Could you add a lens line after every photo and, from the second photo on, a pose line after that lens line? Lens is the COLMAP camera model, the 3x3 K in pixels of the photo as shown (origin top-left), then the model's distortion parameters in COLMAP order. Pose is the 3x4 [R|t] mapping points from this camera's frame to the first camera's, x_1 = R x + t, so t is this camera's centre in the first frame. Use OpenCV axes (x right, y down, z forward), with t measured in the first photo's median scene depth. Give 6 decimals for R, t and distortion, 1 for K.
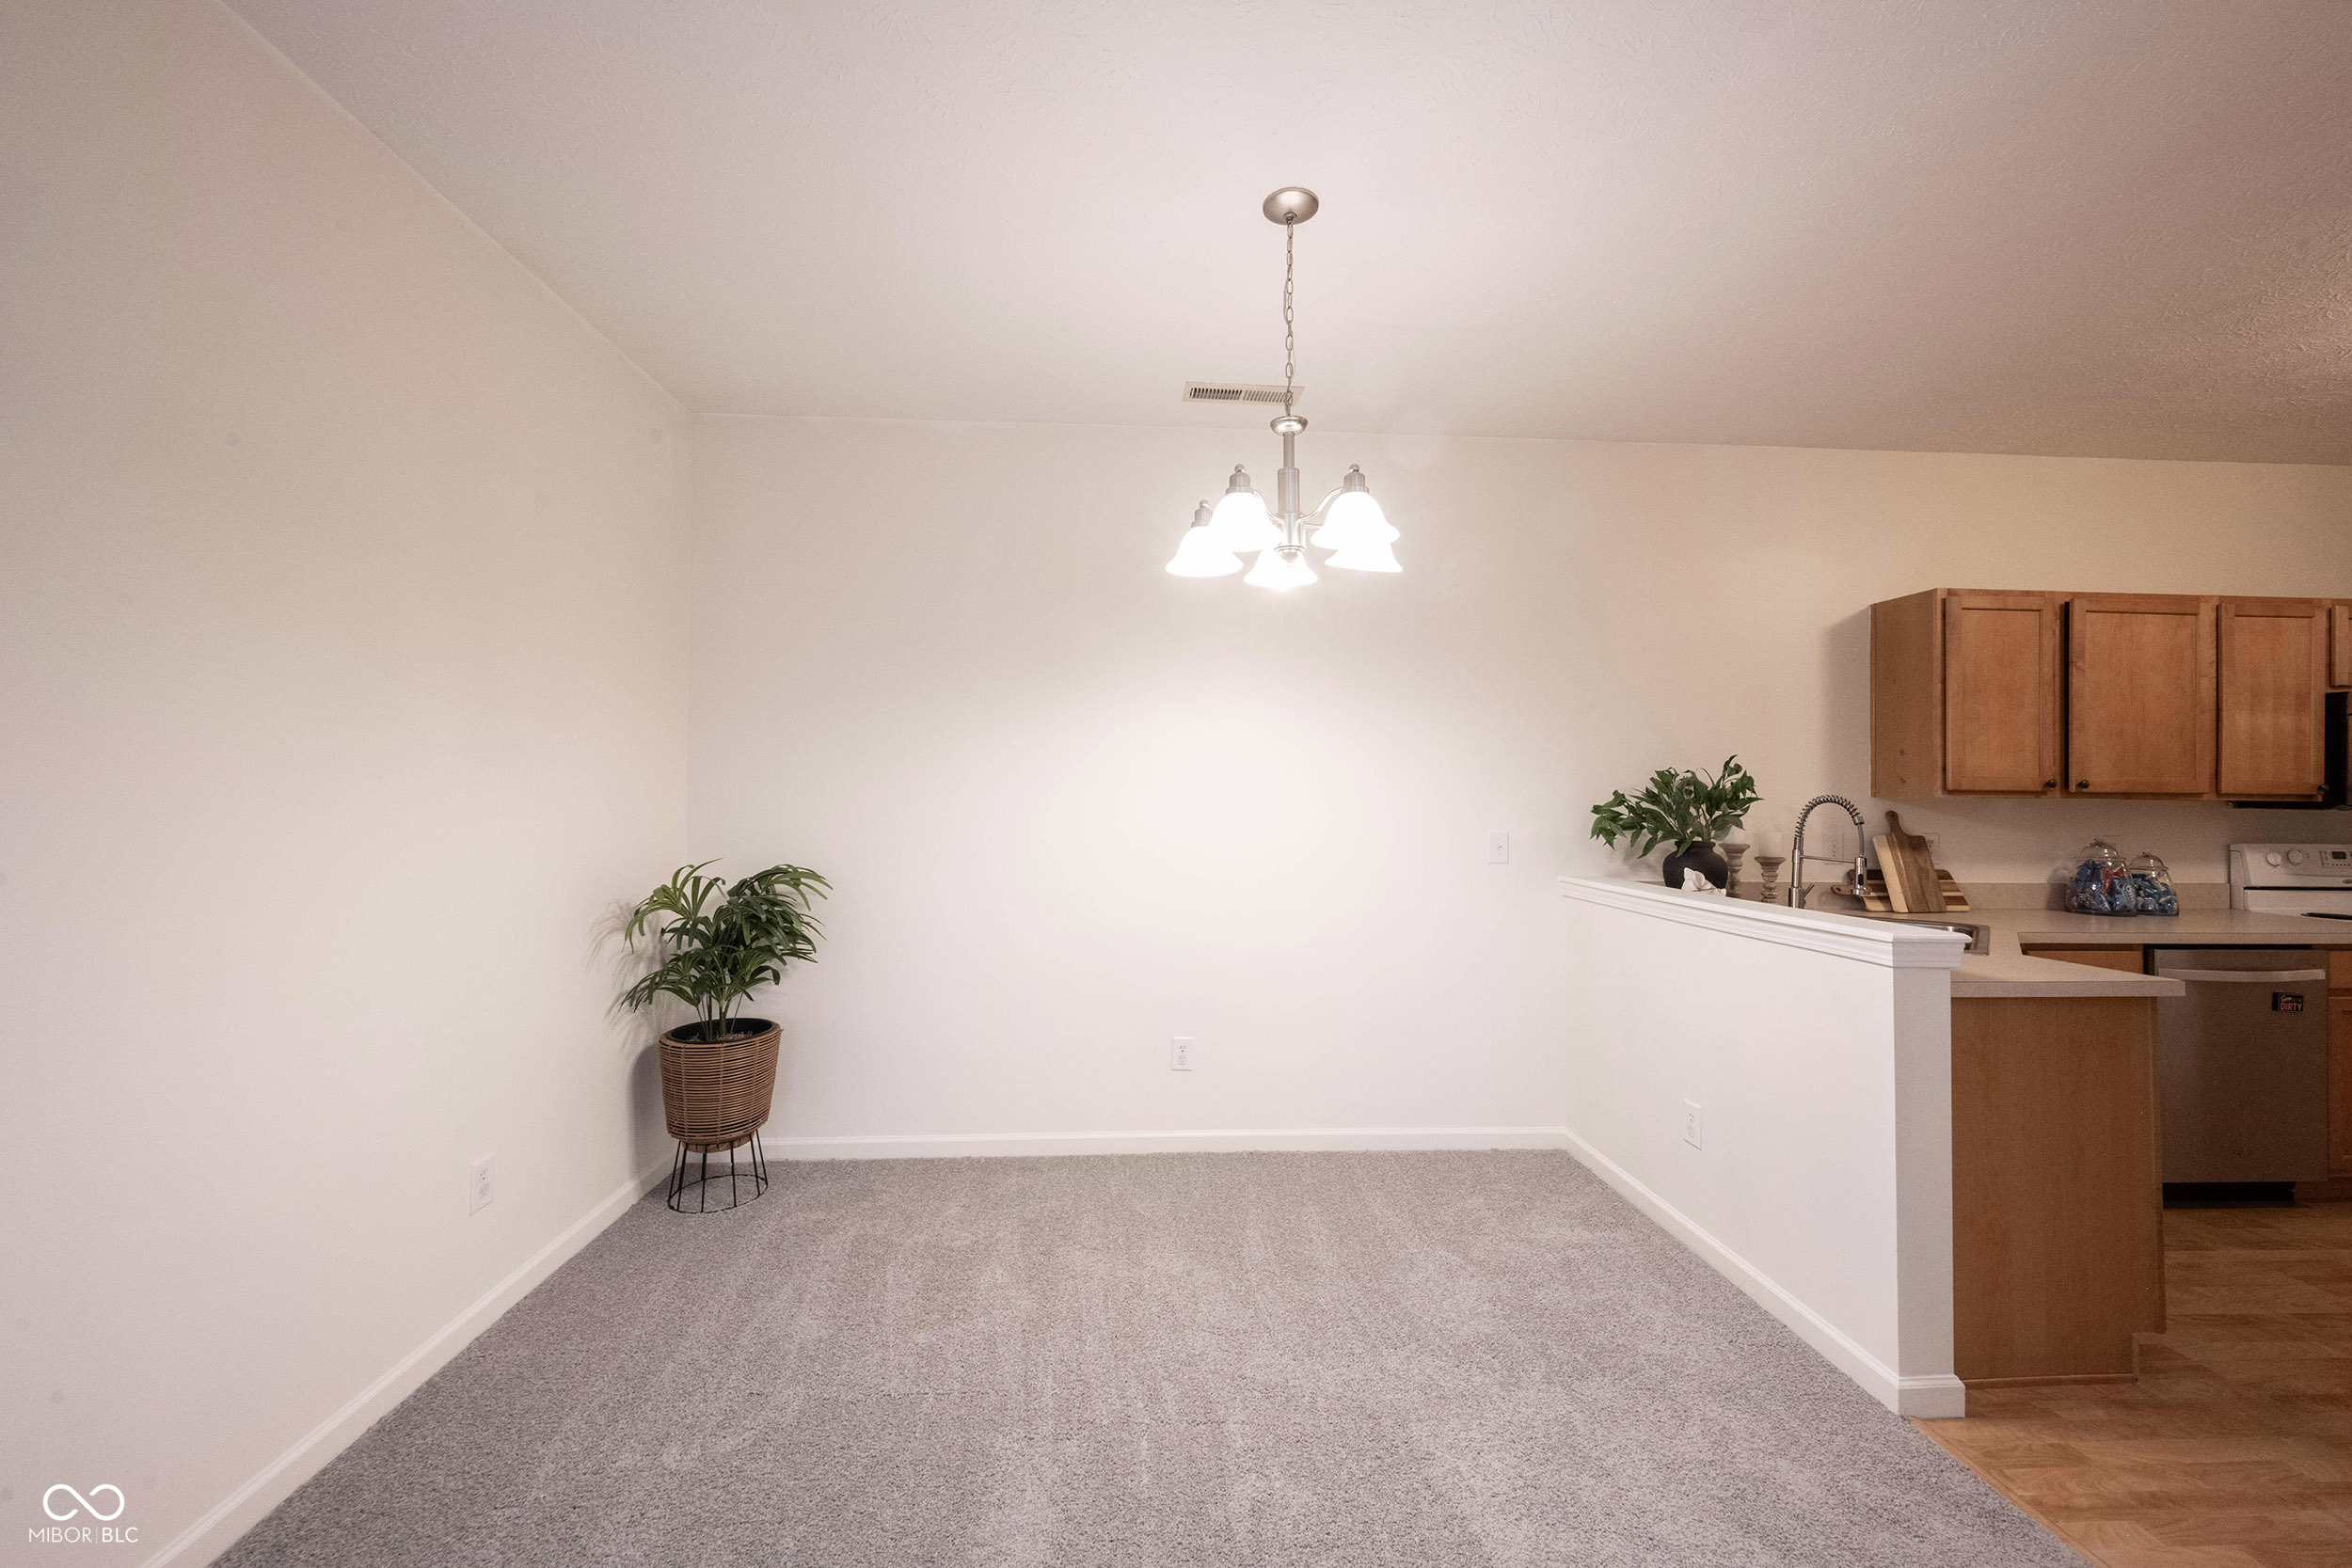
lens RADIAL K [[936.4, 0, 1180.8], [0, 936.4, 776.6], [0, 0, 1]] dist [0.000791, -0.000221]
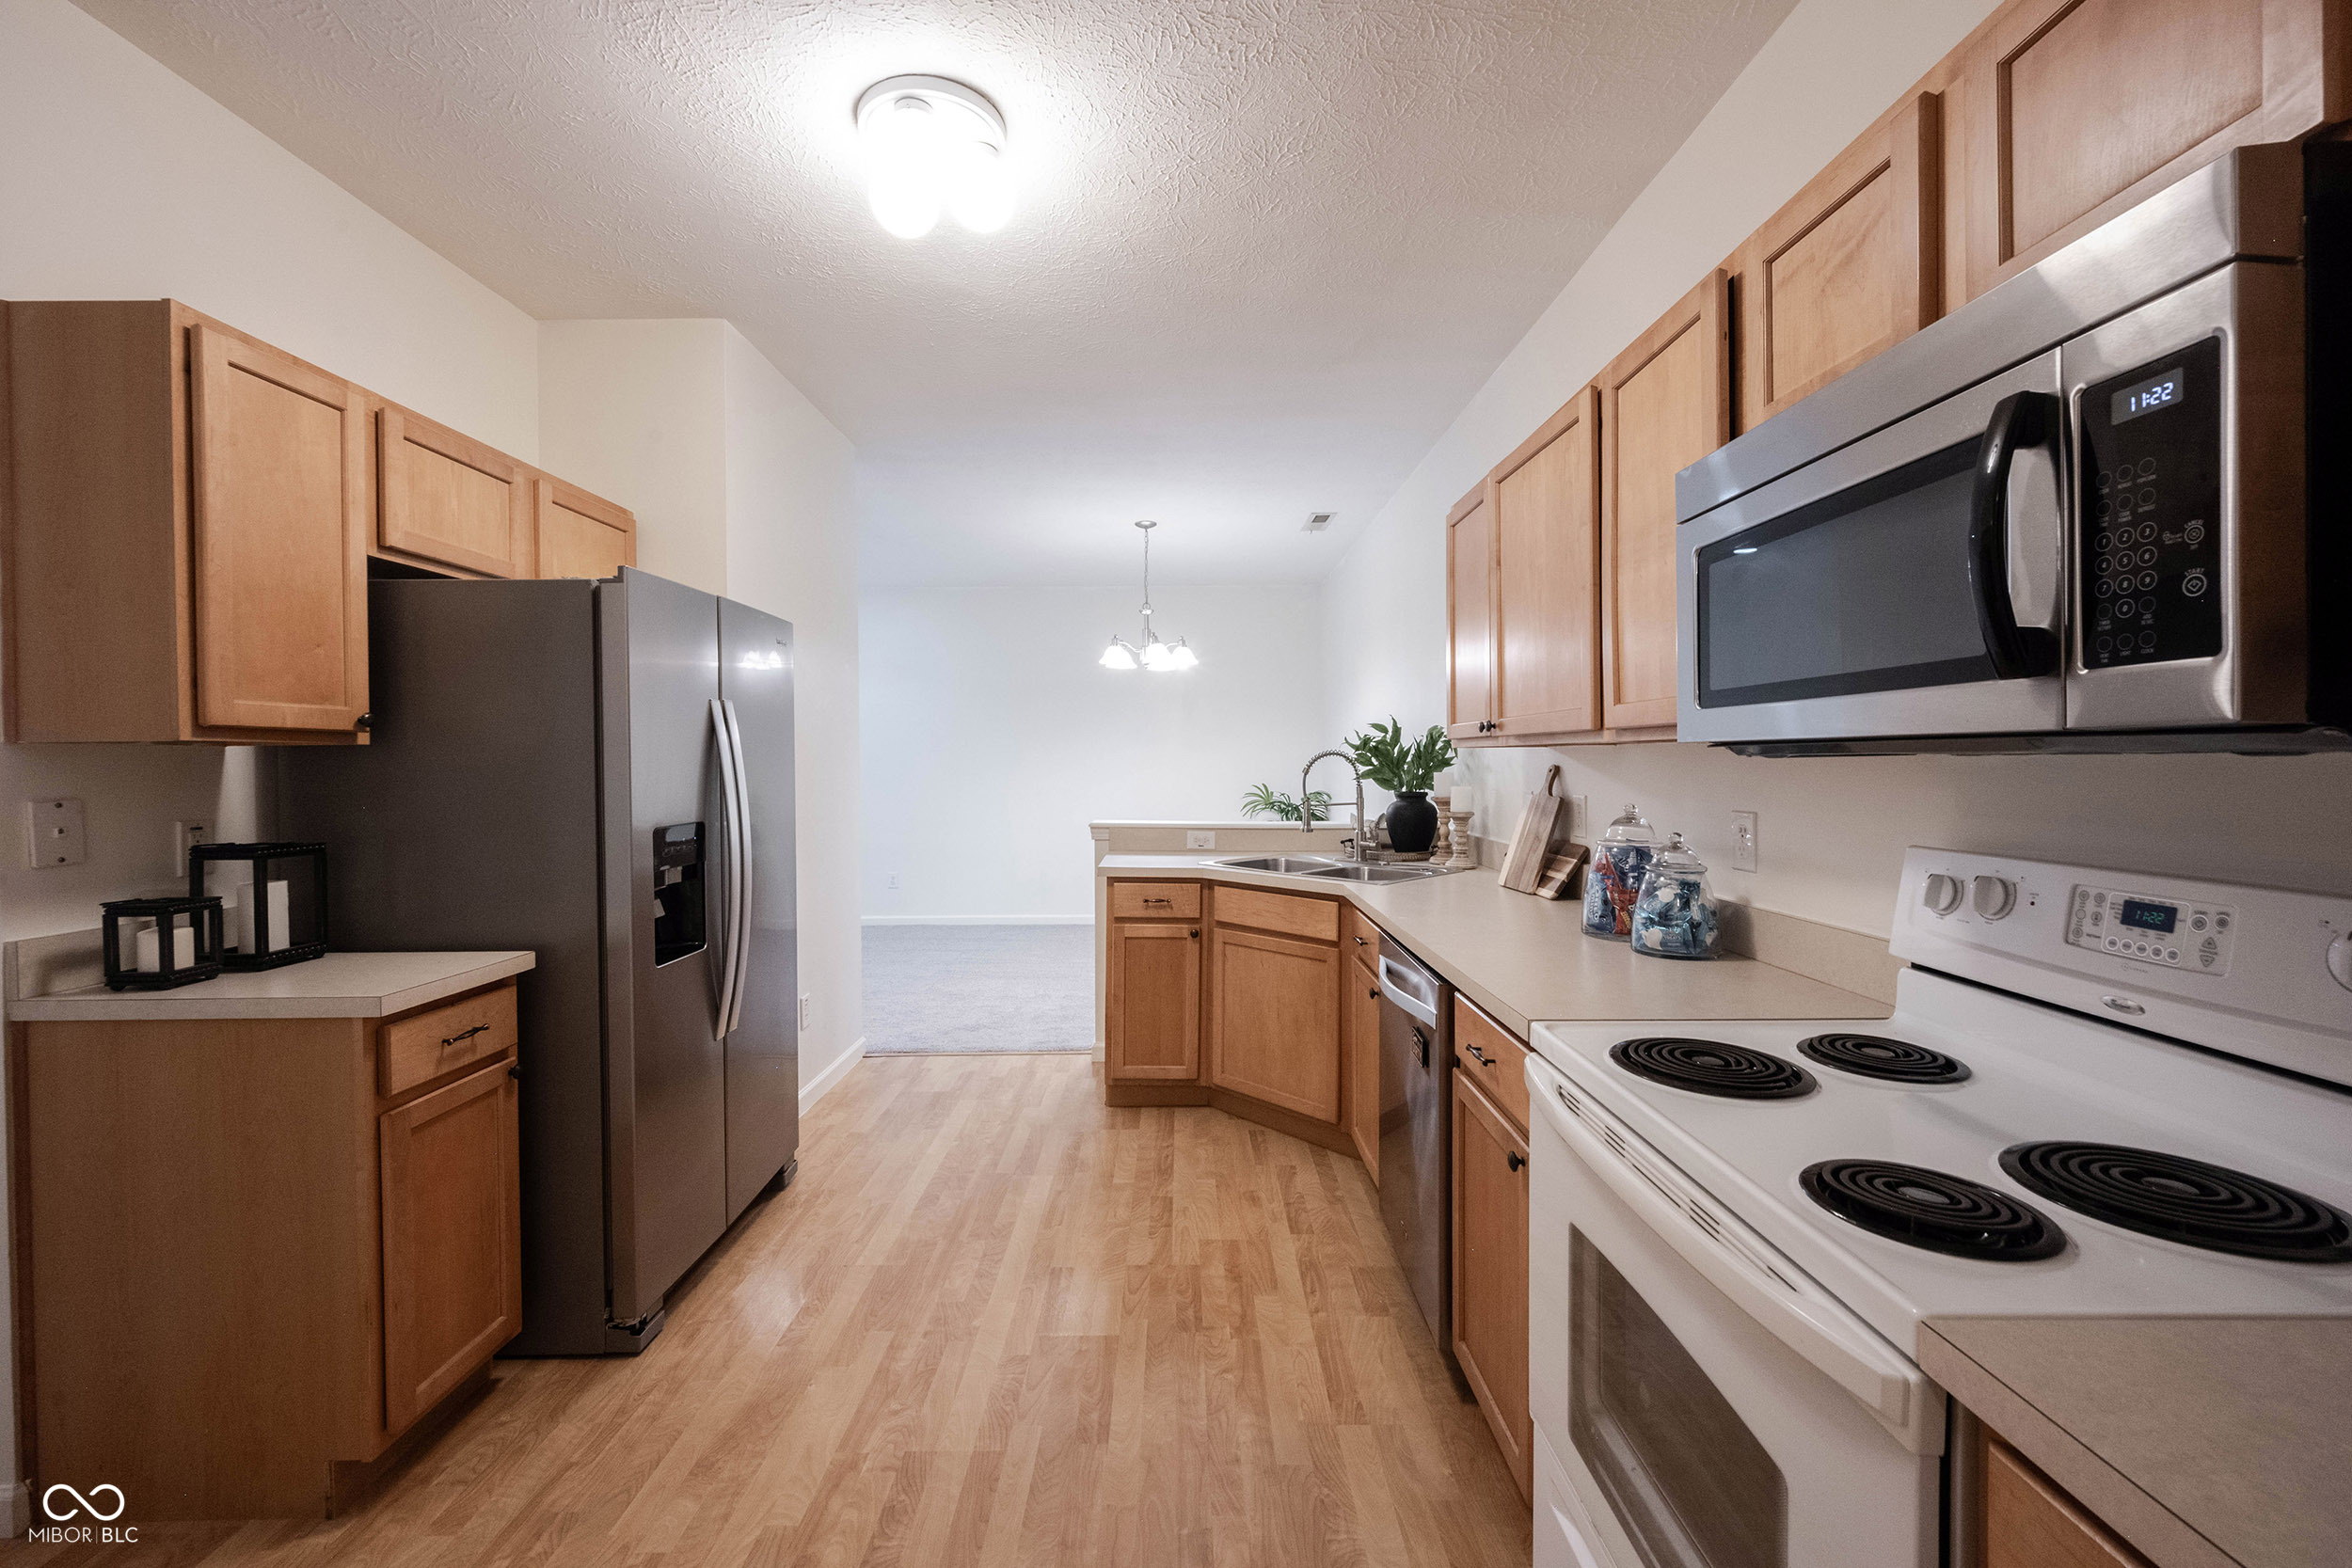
lens RADIAL K [[936.4, 0, 1163.2], [0, 936.4, 770.3], [0, 0, 1]] dist [0.000791, -0.000221]
pose [[-0.079631, 0.002268, -0.996822, 1.679034], [0.022452, 0.999748, 0.000481, 0.036029], [0.996572, -0.022342, -0.079662, 0.788219]]
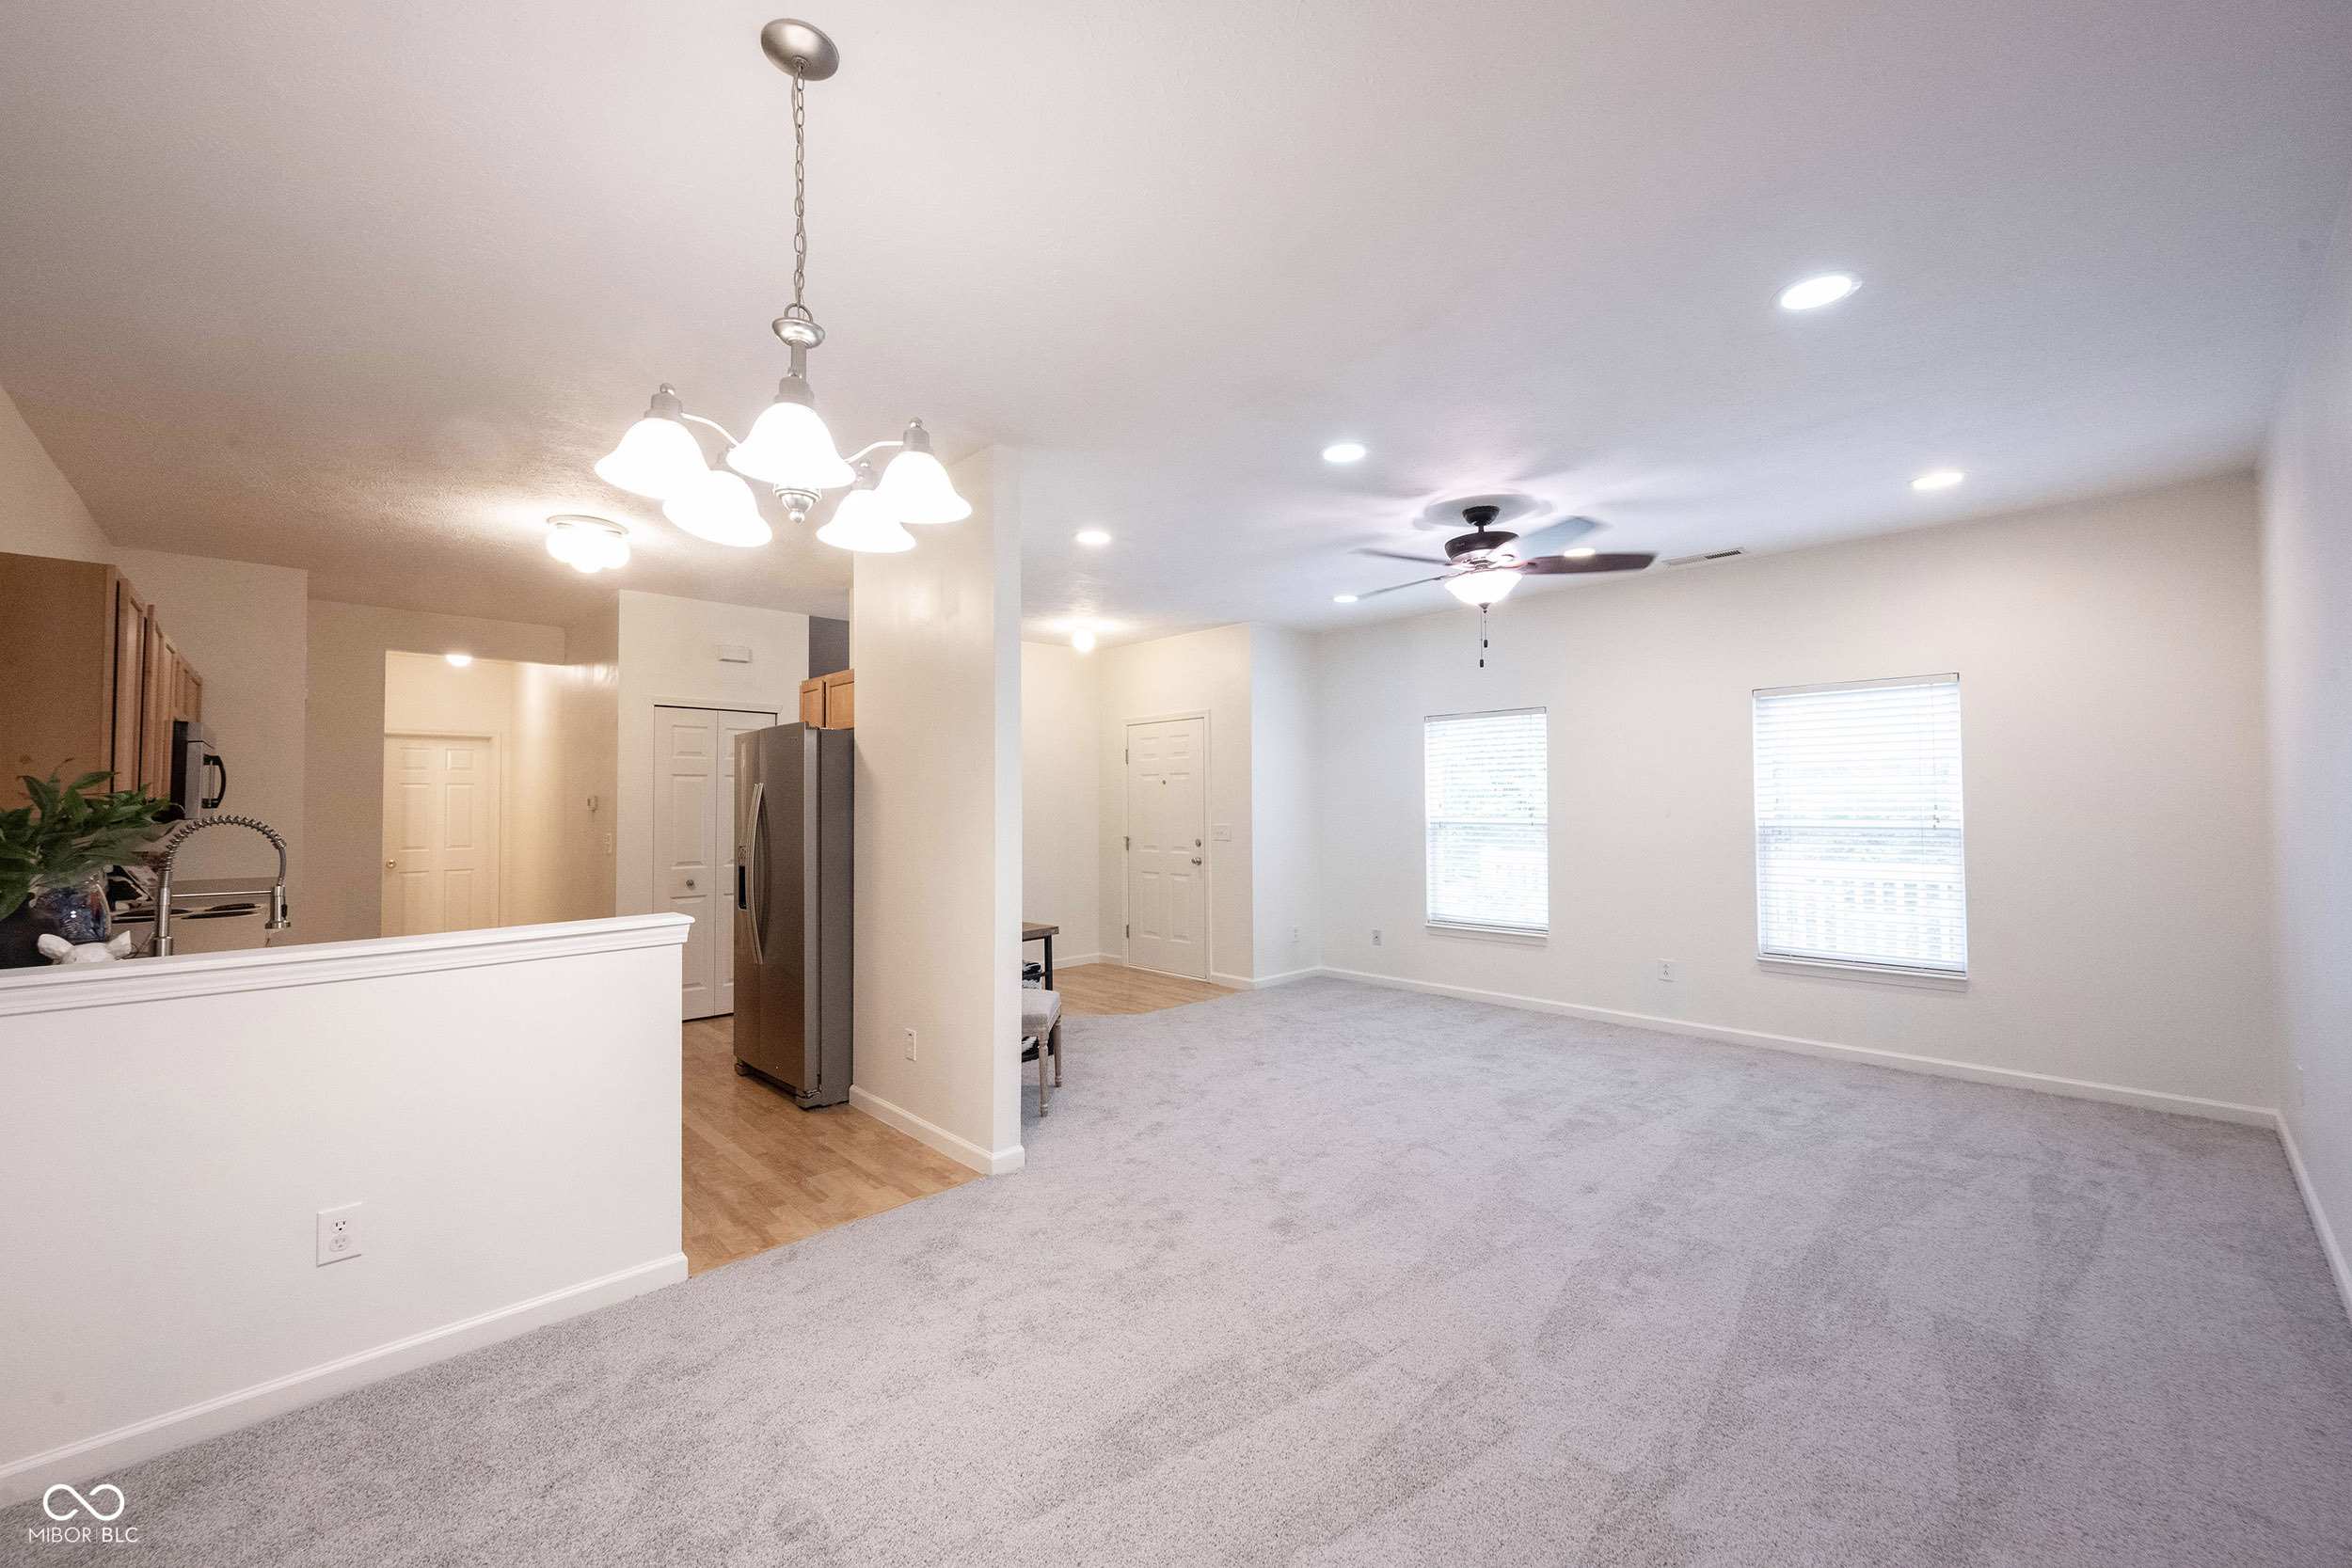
lens RADIAL K [[936.4, 0, 1158.6], [0, 936.4, 783.9], [0, 0, 1]] dist [0.000791, -0.000221]
pose [[-0.627934, 0.012521, 0.778166, -0.415347], [-0.011566, 0.999610, -0.025418, 0.002214], [-0.778181, -0.024961, -0.627544, 0.790523]]
